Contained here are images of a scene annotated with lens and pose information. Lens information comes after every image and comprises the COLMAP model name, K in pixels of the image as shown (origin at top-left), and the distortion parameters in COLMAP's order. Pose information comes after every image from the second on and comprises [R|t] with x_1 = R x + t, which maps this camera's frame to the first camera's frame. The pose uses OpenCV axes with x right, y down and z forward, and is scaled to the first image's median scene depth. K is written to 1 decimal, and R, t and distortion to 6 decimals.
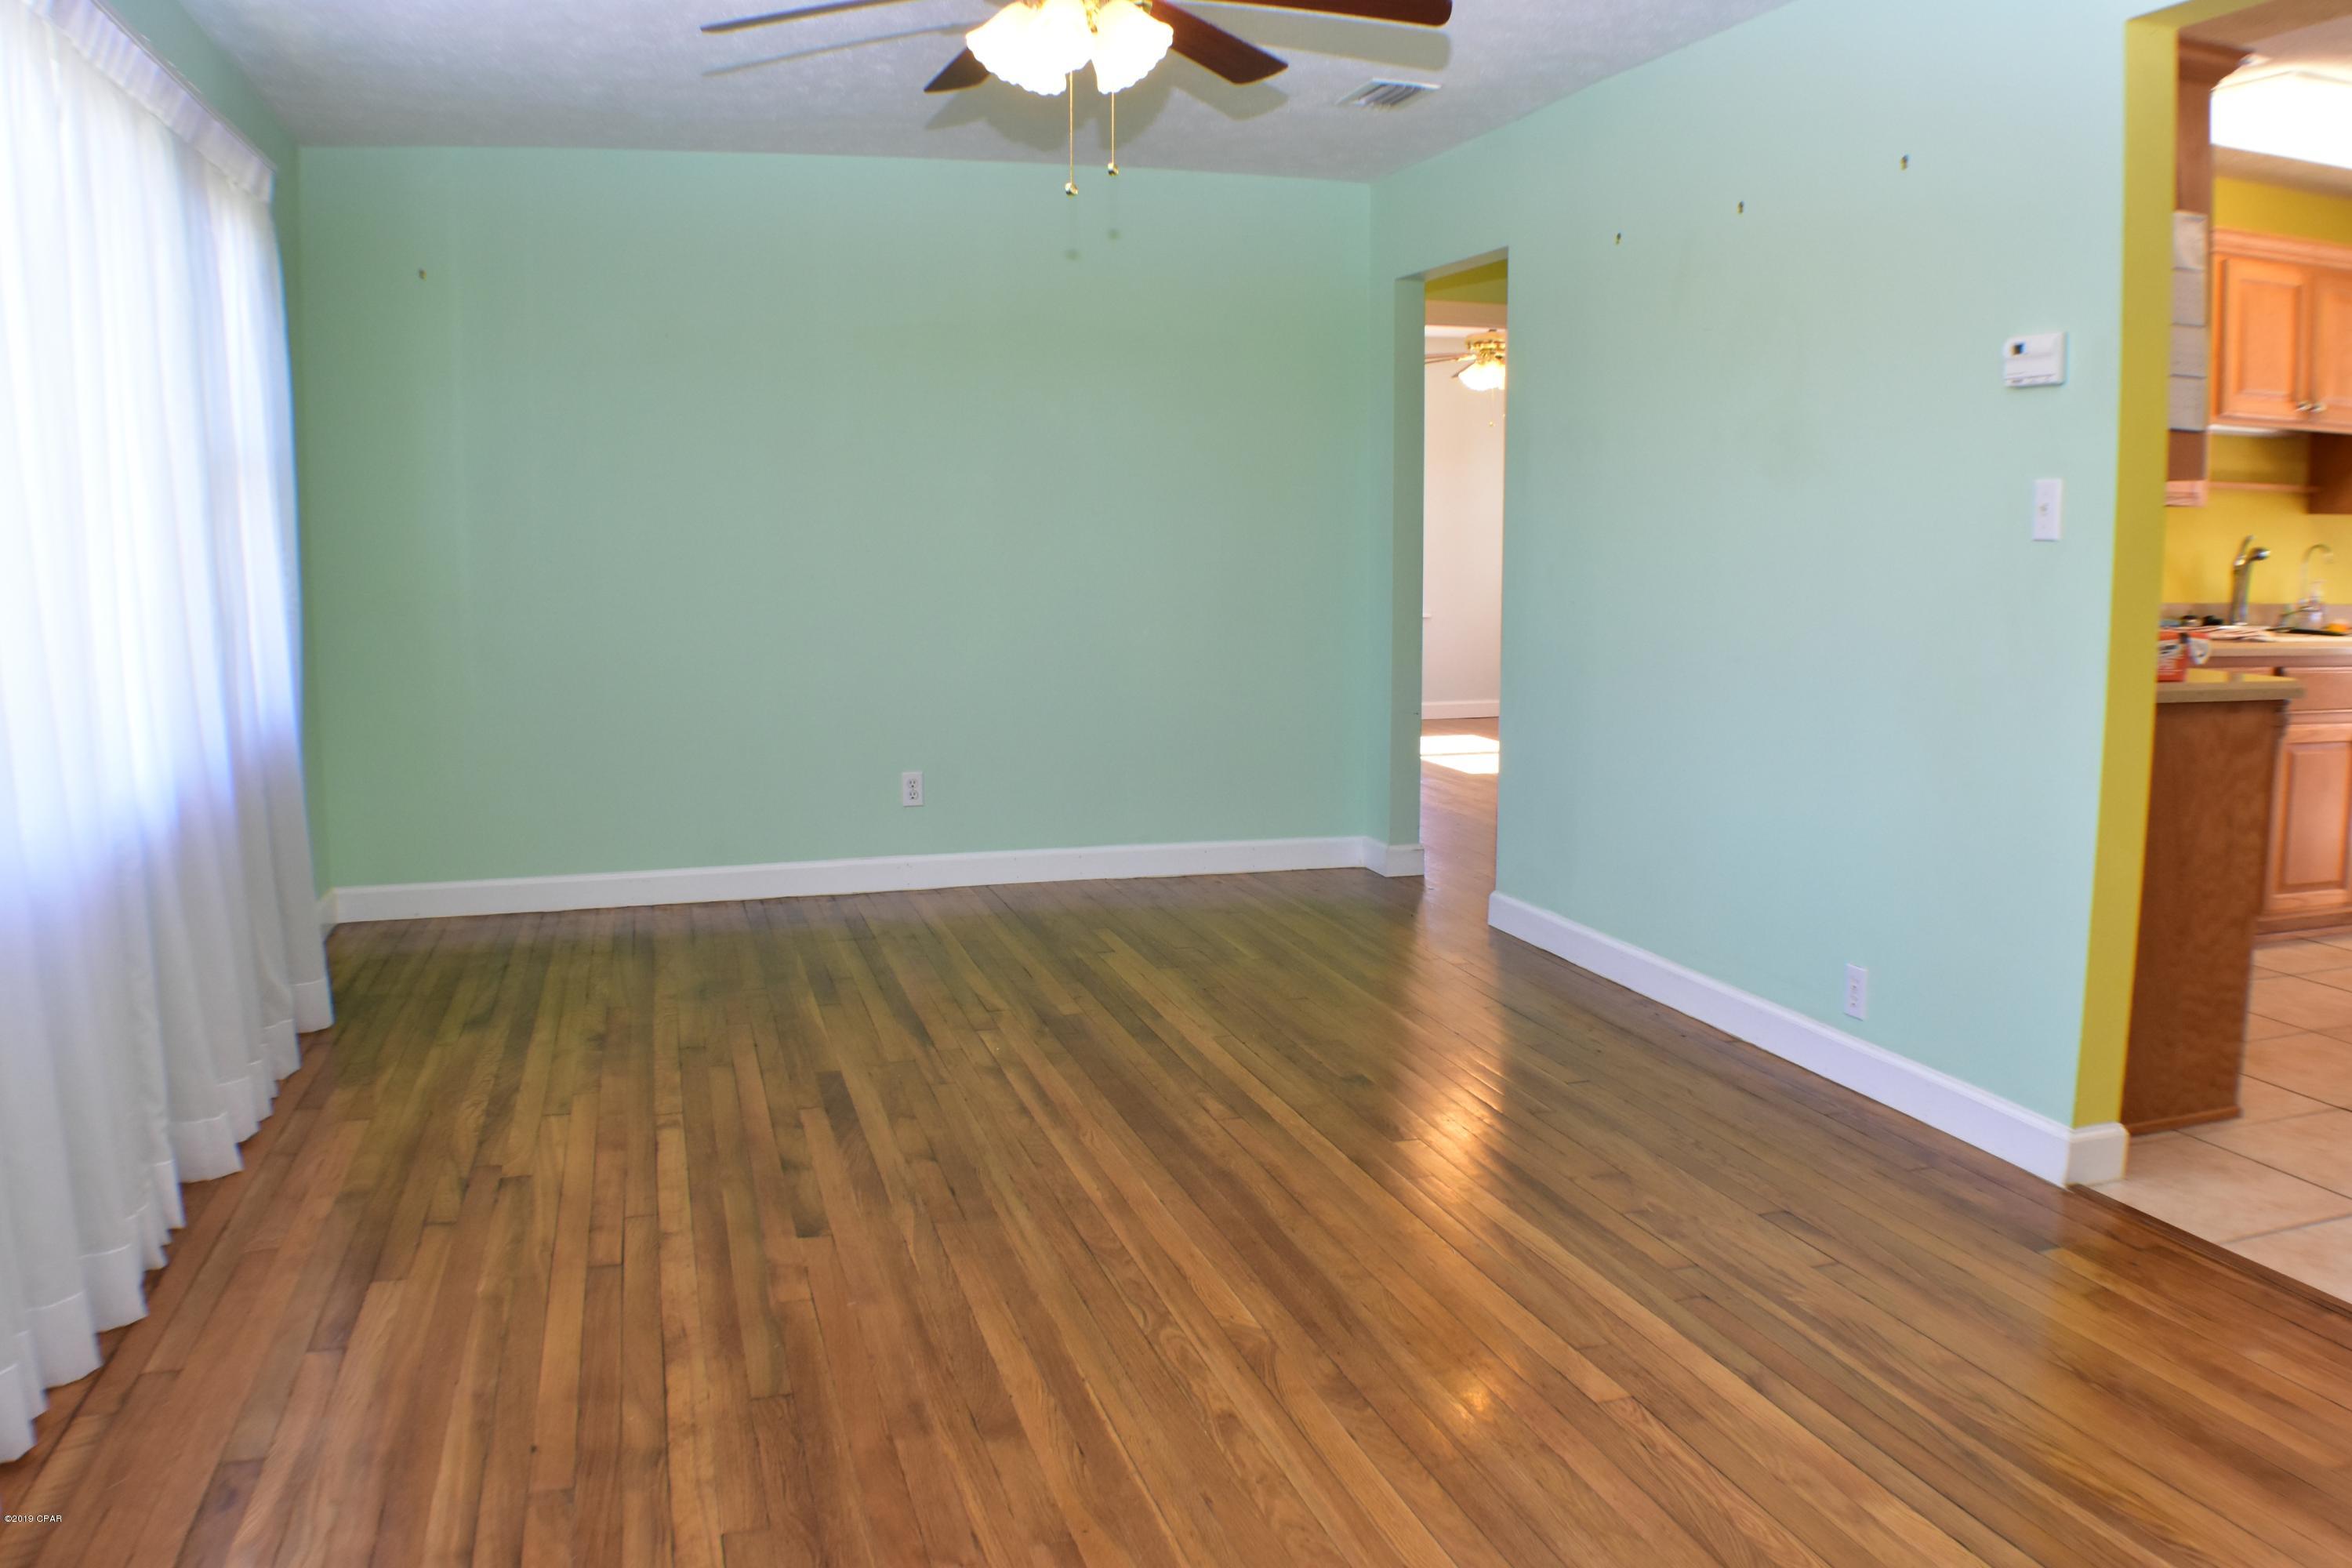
lens RADIAL K [[1778.1, 0, 1183.0], [0, 1778.1, 778.0], [0, 0, 1]] dist [-0.166073, 0.025770]
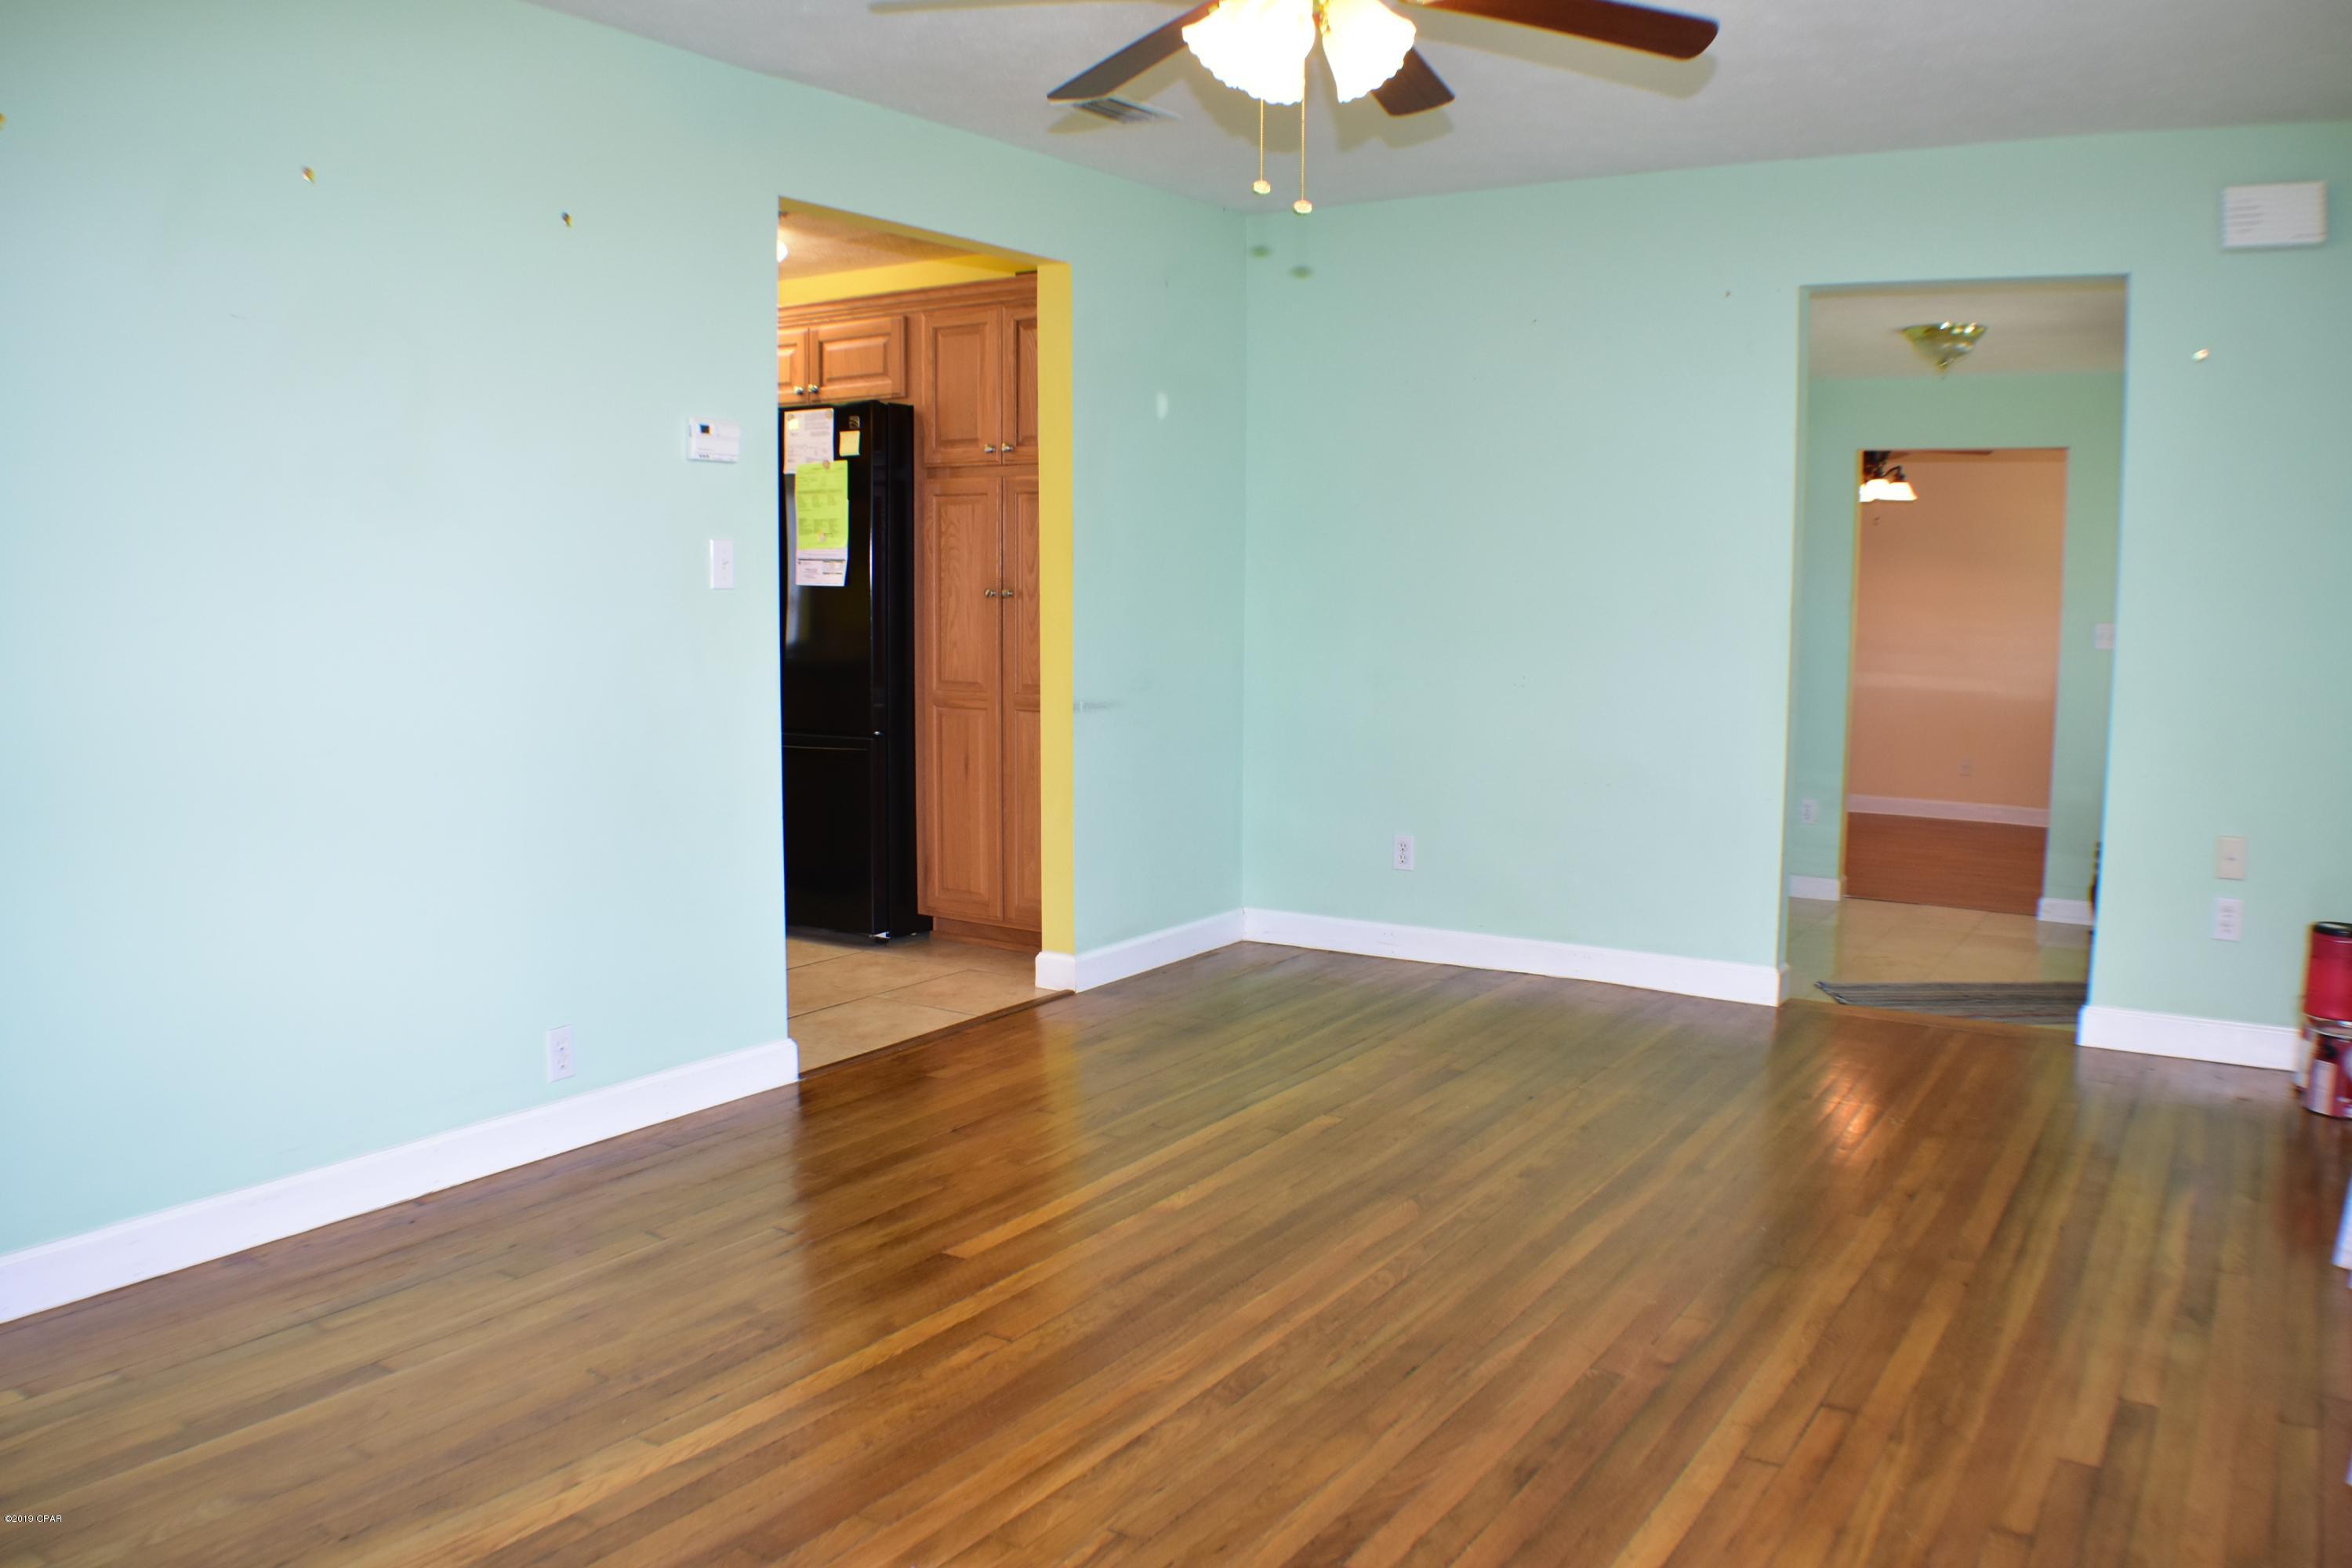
lens RADIAL K [[1778.1, 0, 1186.8], [0, 1778.1, 806.7], [0, 0, 1]] dist [-0.166073, 0.025770]
pose [[-0.643197, -0.099950, 0.759150, -0.705493], [0.095780, 0.973154, 0.209276, -0.227876], [-0.759687, 0.207317, -0.616356, 1.616066]]
